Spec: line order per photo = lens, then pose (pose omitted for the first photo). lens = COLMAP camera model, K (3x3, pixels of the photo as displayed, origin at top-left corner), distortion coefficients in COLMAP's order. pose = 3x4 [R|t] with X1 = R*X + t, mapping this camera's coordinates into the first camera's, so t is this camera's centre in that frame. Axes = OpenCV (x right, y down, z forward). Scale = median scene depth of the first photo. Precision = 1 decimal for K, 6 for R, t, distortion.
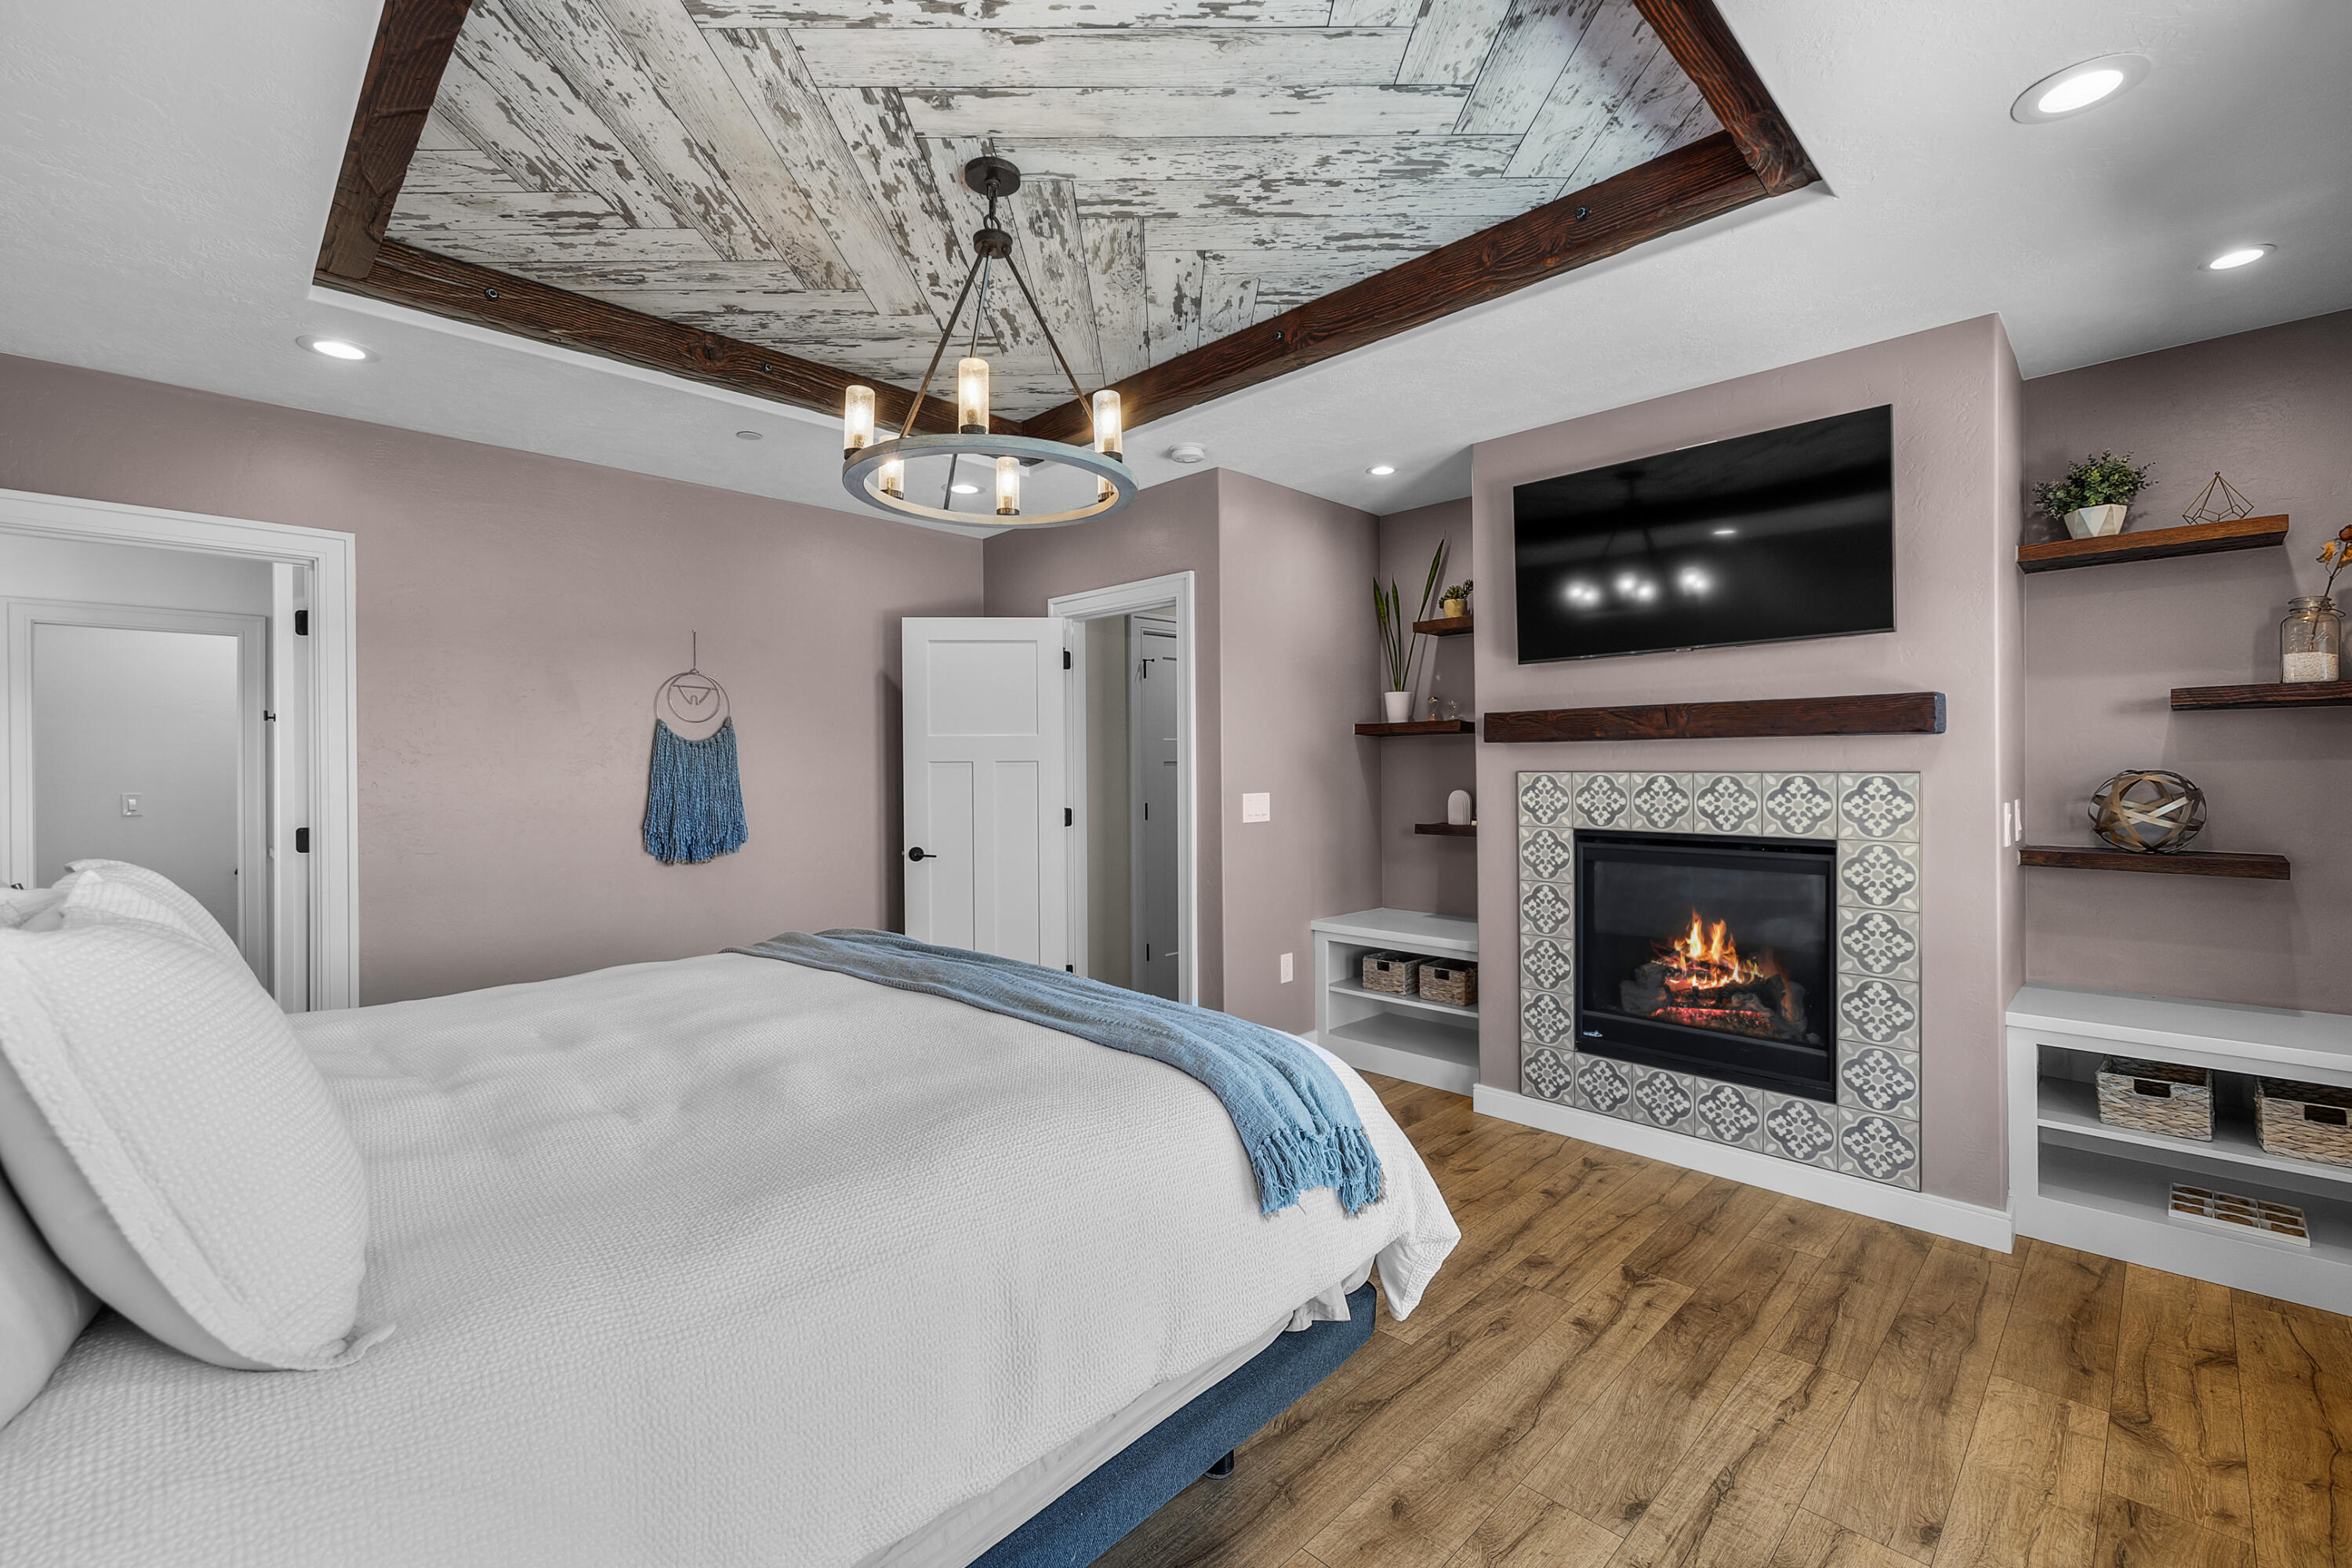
lens RADIAL K [[991.7, 0, 1176.6], [0, 991.7, 772.6], [0, 0, 1]] dist [0.004561, 0.000150]
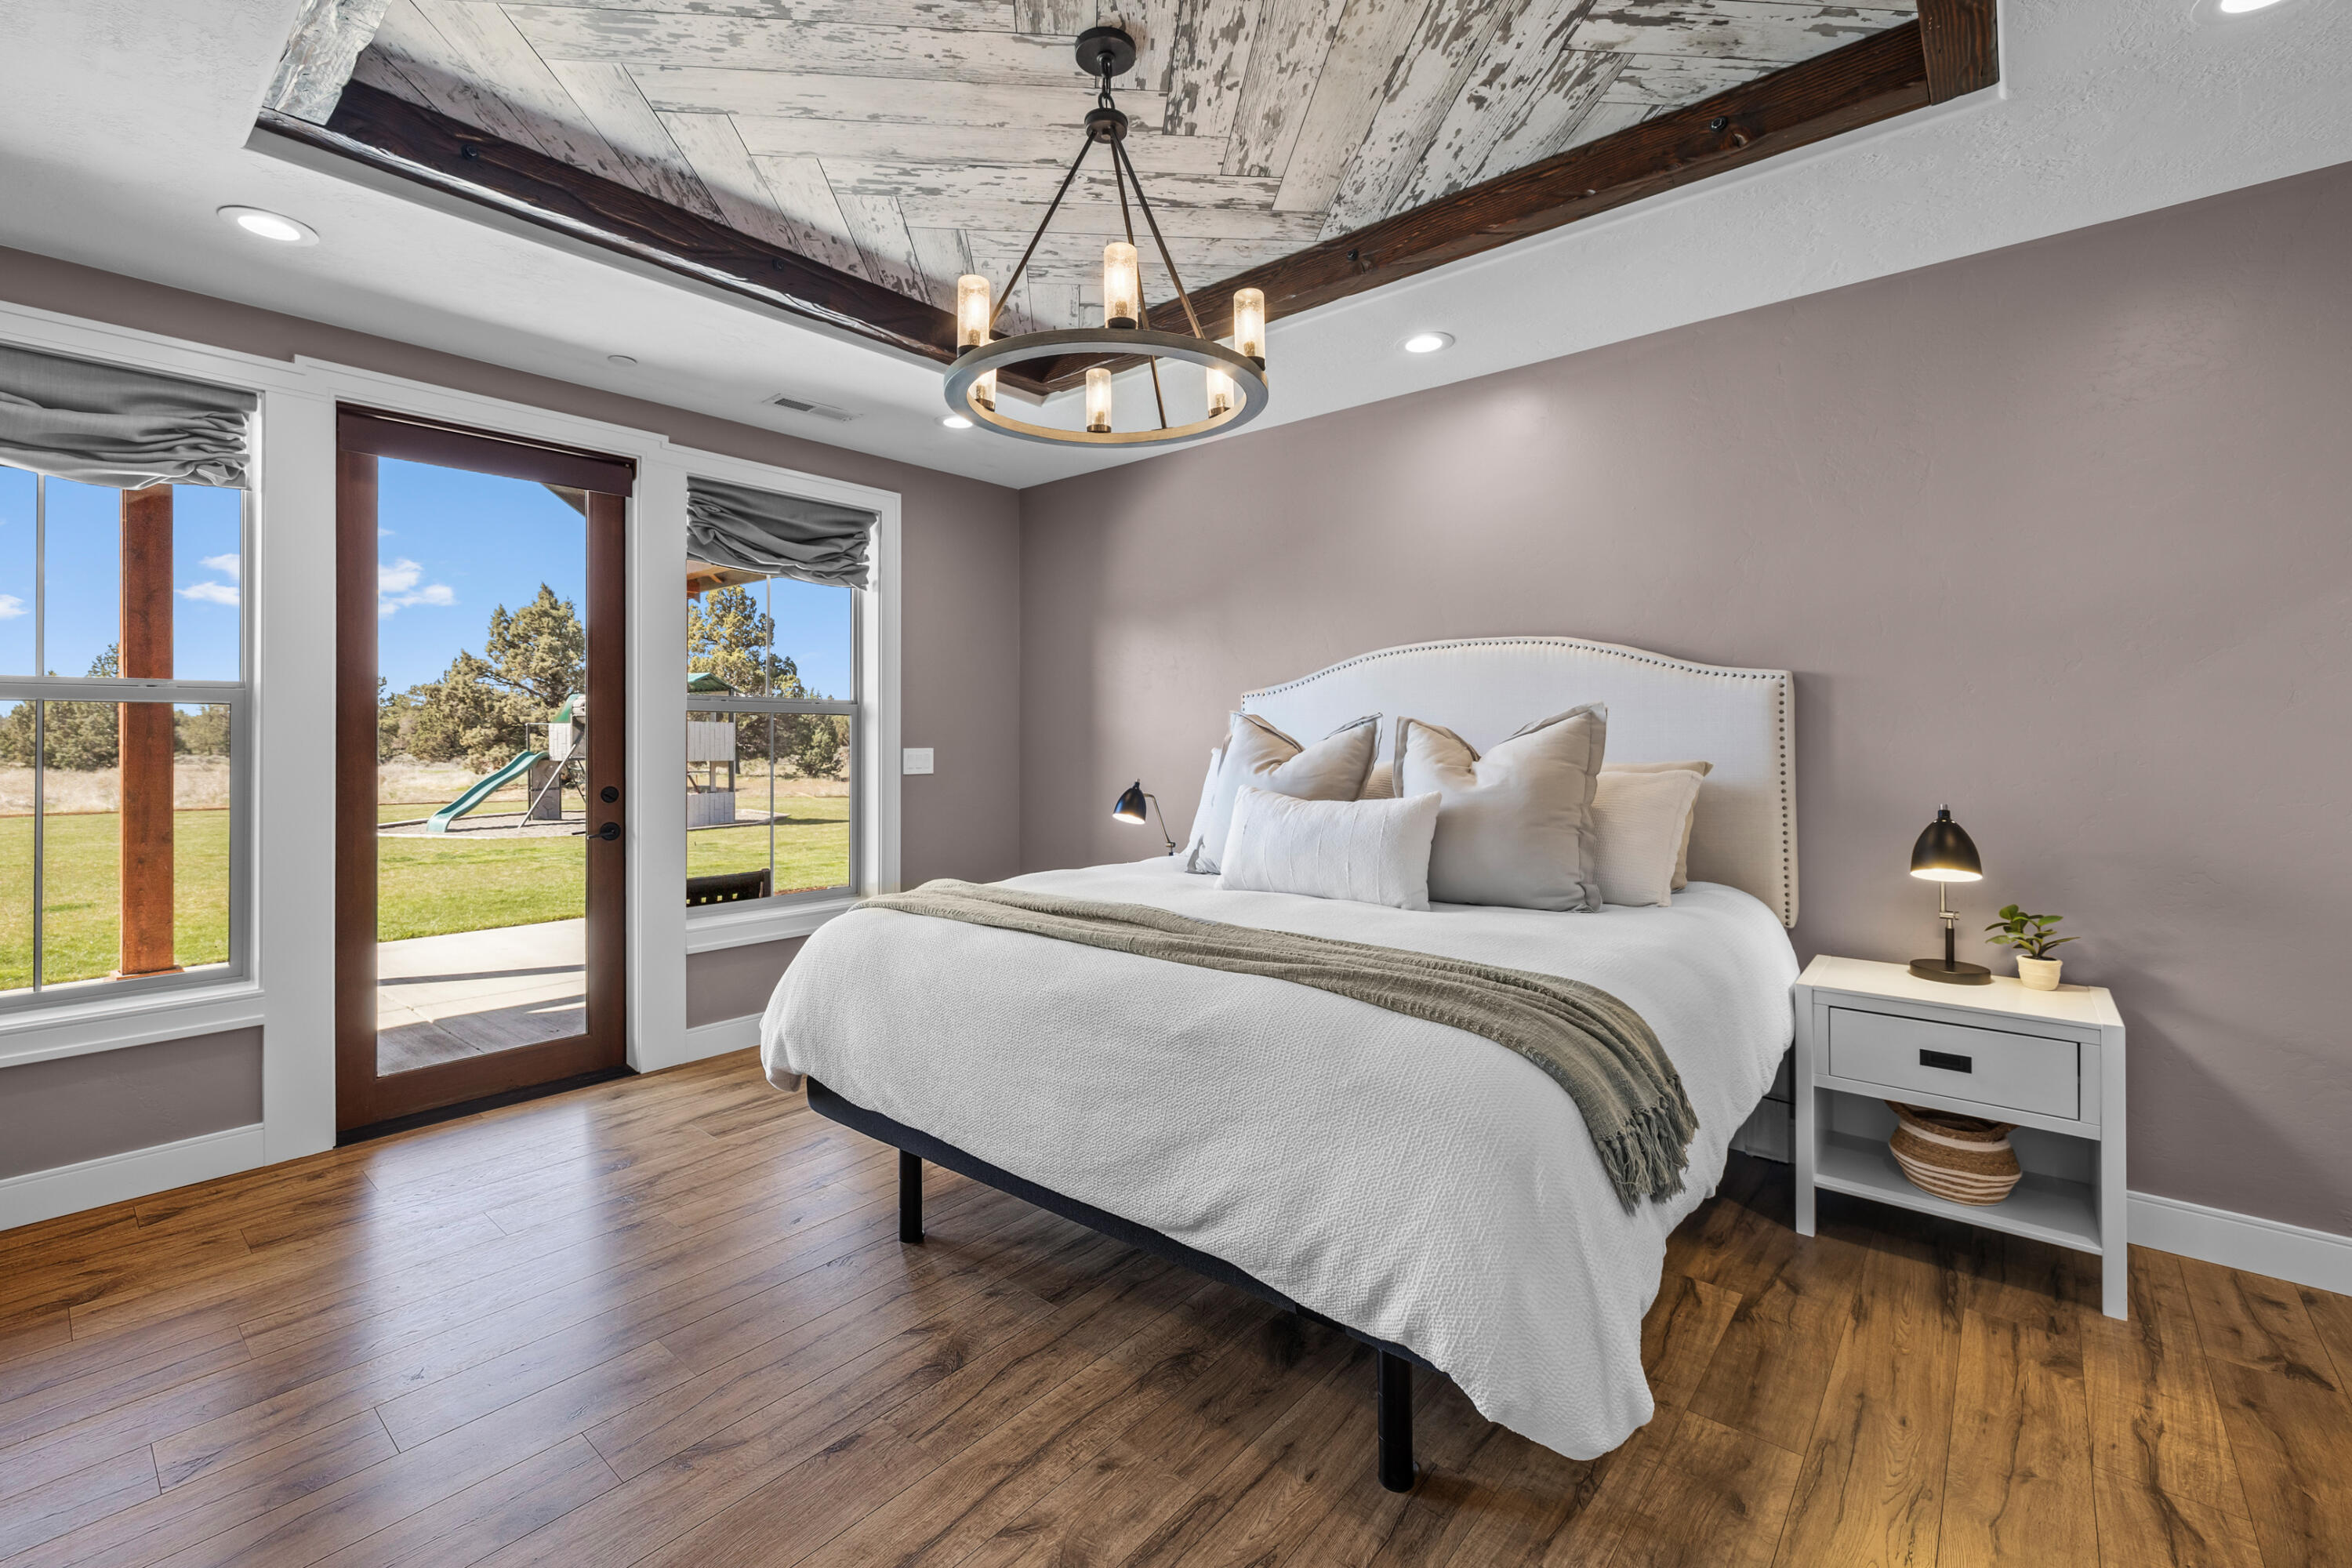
lens RADIAL K [[991.7, 0, 1167.3], [0, 991.7, 731.8], [0, 0, 1]] dist [0.004561, 0.000150]
pose [[-0.997139, 0.009828, -0.074947, -0.175521], [0.009843, 0.999952, 0.000170, 0.018198], [0.074945, -0.000568, -0.997187, 1.994409]]
